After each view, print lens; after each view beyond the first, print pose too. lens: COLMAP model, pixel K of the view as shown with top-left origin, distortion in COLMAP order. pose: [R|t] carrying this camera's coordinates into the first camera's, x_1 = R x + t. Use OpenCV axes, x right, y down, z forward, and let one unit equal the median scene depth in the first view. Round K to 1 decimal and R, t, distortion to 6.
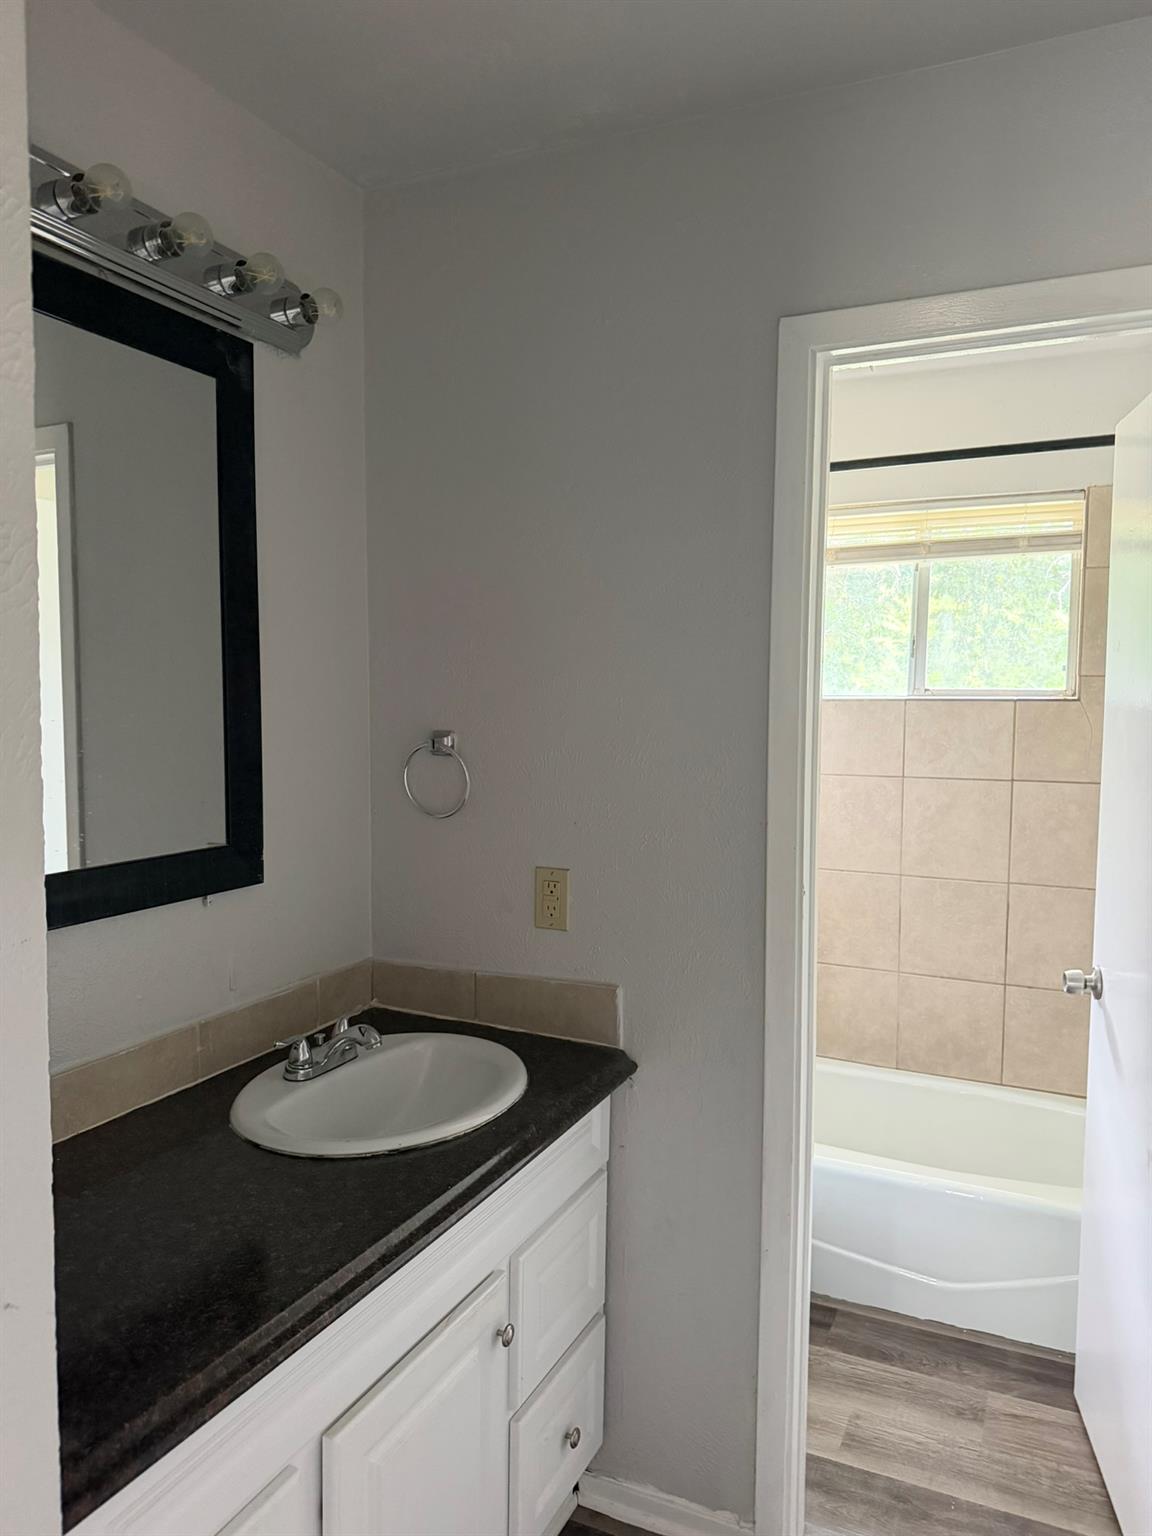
lens RADIAL K [[1090.8, 0, 576.0], [0, 1090.8, 768.0], [0, 0, 1]] dist [0.105526, -0.154519]
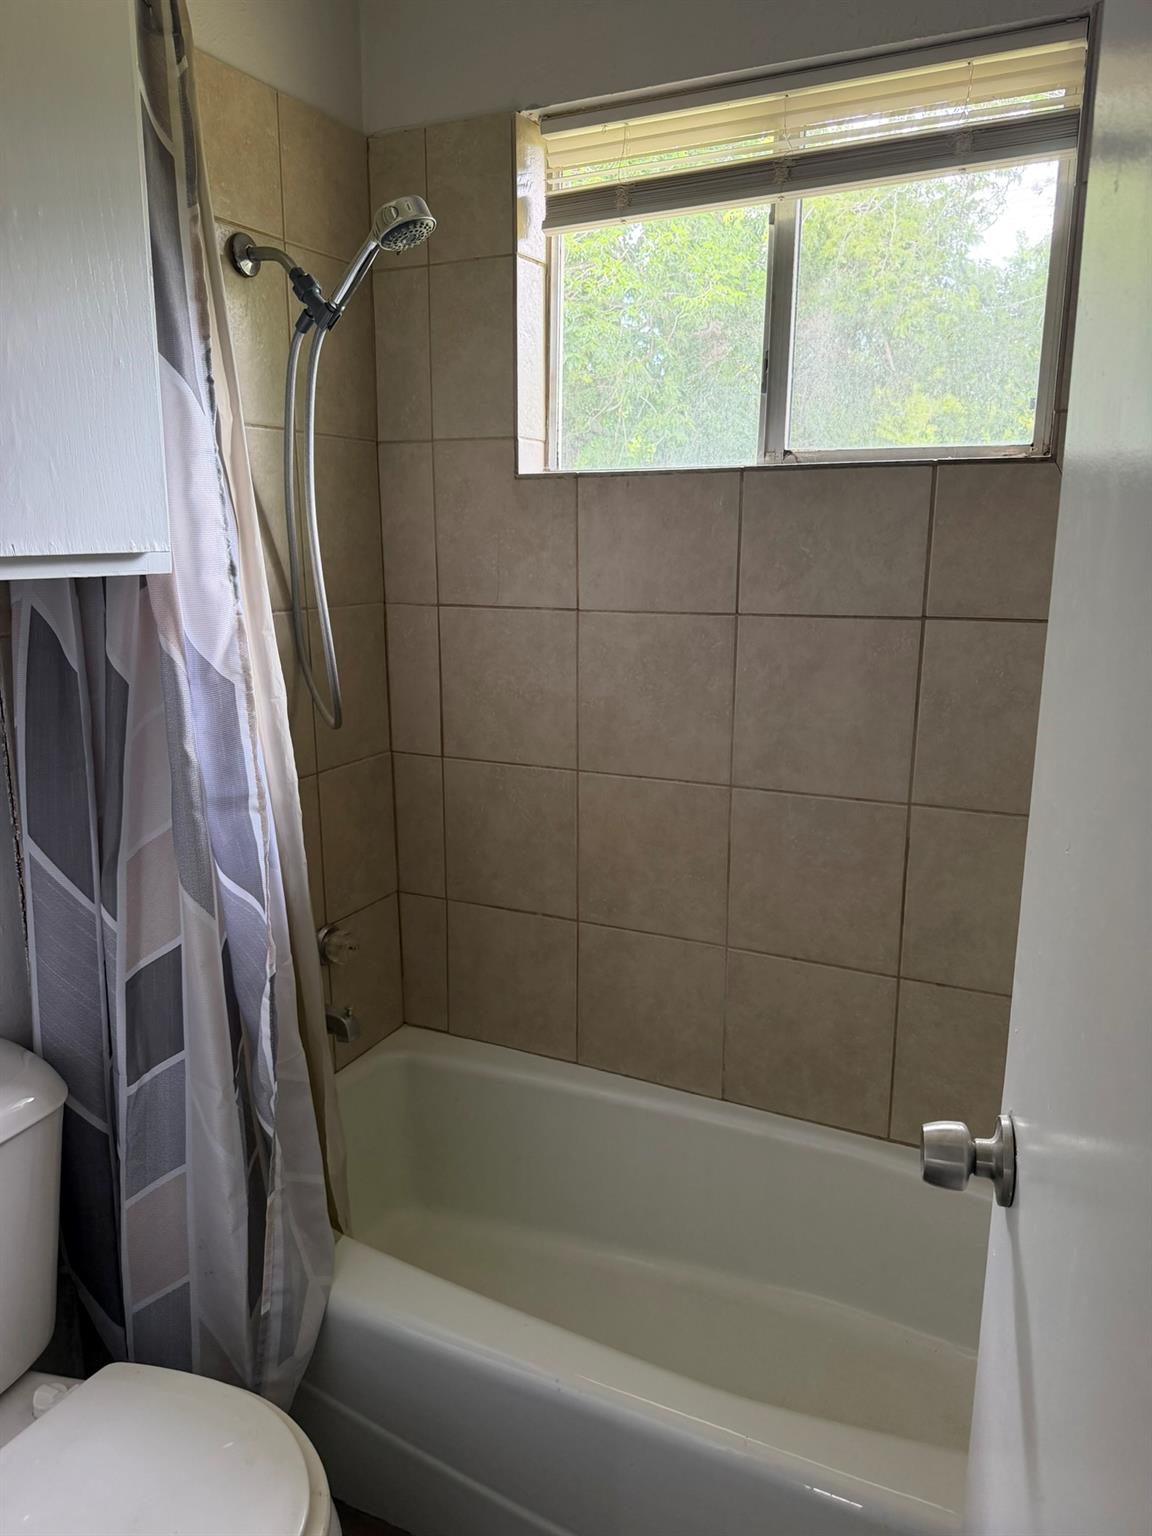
lens RADIAL K [[1087.7, 0, 571.8], [0, 1087.7, 762.4], [0, 0, 1]] dist [0.125708, -0.154990]
pose [[0.999828, -0.001805, -0.018449, 0.226980], [0.004312, 0.990592, 0.136779, 0.006503], [0.018029, -0.136835, 0.990430, 0.441685]]
